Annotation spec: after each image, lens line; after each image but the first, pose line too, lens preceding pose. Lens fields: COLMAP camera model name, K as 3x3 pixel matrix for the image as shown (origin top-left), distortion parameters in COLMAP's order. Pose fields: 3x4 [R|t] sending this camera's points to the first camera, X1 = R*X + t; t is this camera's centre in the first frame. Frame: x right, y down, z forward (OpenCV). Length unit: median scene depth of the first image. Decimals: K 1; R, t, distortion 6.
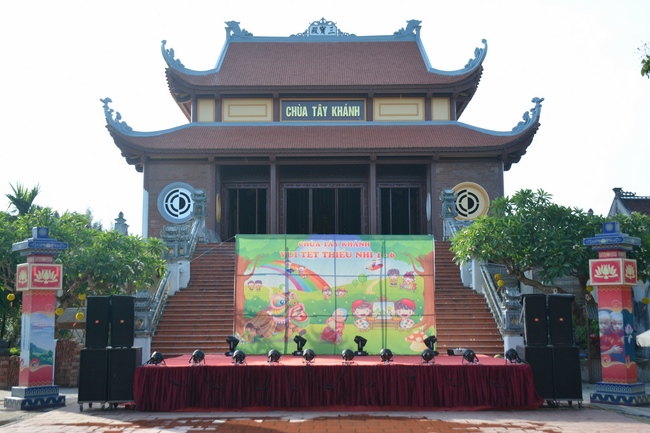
lens RADIAL K [[815.7, 0, 324.8], [0, 815.7, 220.4], [0, 0, 1]] dist [0.105863, 0.000000]
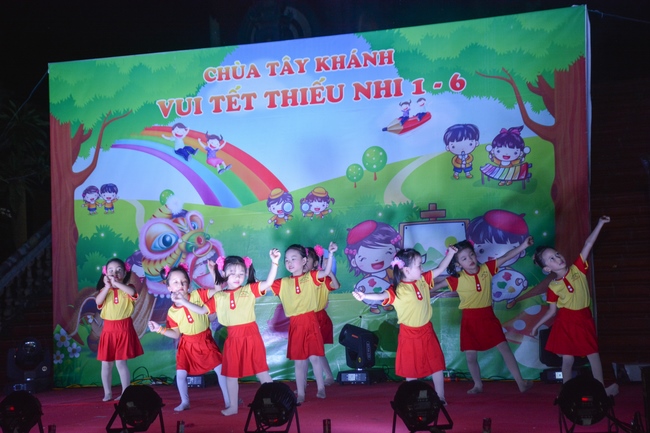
lens RADIAL K [[1411.6, 0, 316.5], [0, 1411.6, 229.8], [0, 0, 1]] dist [0.549533, 0.000000]
pose [[0.930198, -0.053218, -0.363179, 0.237818], [0.083900, 0.994067, 0.069226, 0.057199], [0.357340, -0.094864, 0.929144, 0.435194]]
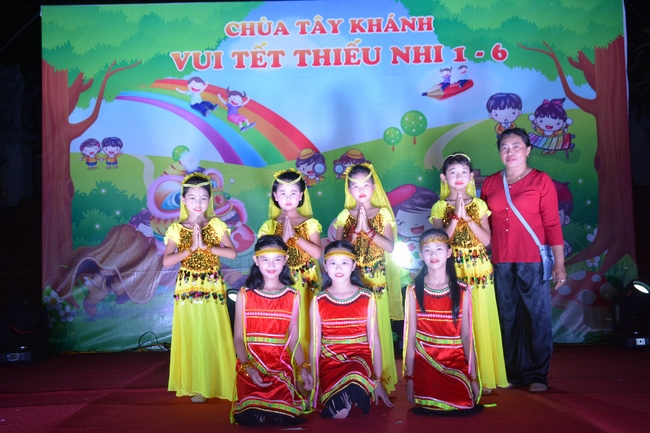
lens RADIAL K [[815.7, 0, 323.0], [0, 815.7, 217.9], [0, 0, 1]] dist [0.105863, 0.000000]
pose [[0.999364, -0.025213, -0.025230, 0.015993], [0.027056, 0.996771, 0.075606, 0.083471], [0.023243, -0.076241, 0.996819, 0.653560]]
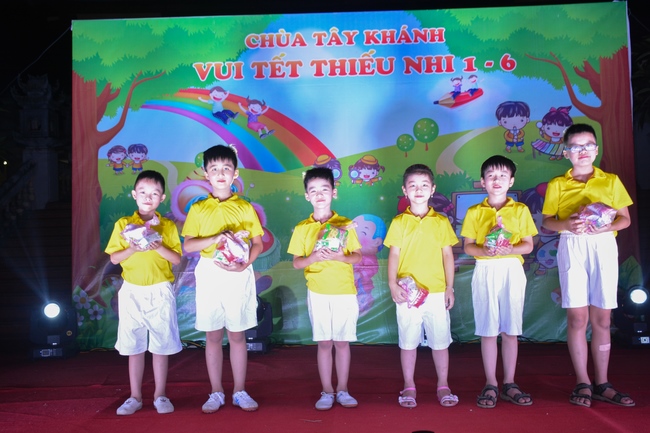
lens RADIAL K [[765.0, 0, 324.6], [0, 765.0, 218.8], [0, 0, 1]] dist [0.083748, 0.000000]
pose [[0.998996, -0.025063, -0.037140, 0.013632], [0.027717, 0.996963, 0.072773, 0.083794], [0.035204, -0.073730, 0.996657, 0.660630]]
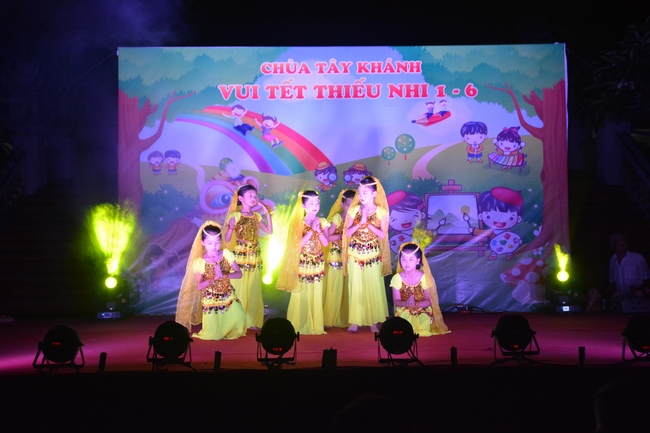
lens RADIAL K [[959.8, 0, 324.0], [0, 959.8, 220.0], [0, 0, 1]] dist [0.212806, 0.000000]
pose [[0.999922, -0.010985, 0.005957, -0.001663], [0.010365, 0.995351, 0.095753, 0.061506], [-0.006981, -0.095684, 0.995387, 0.469909]]
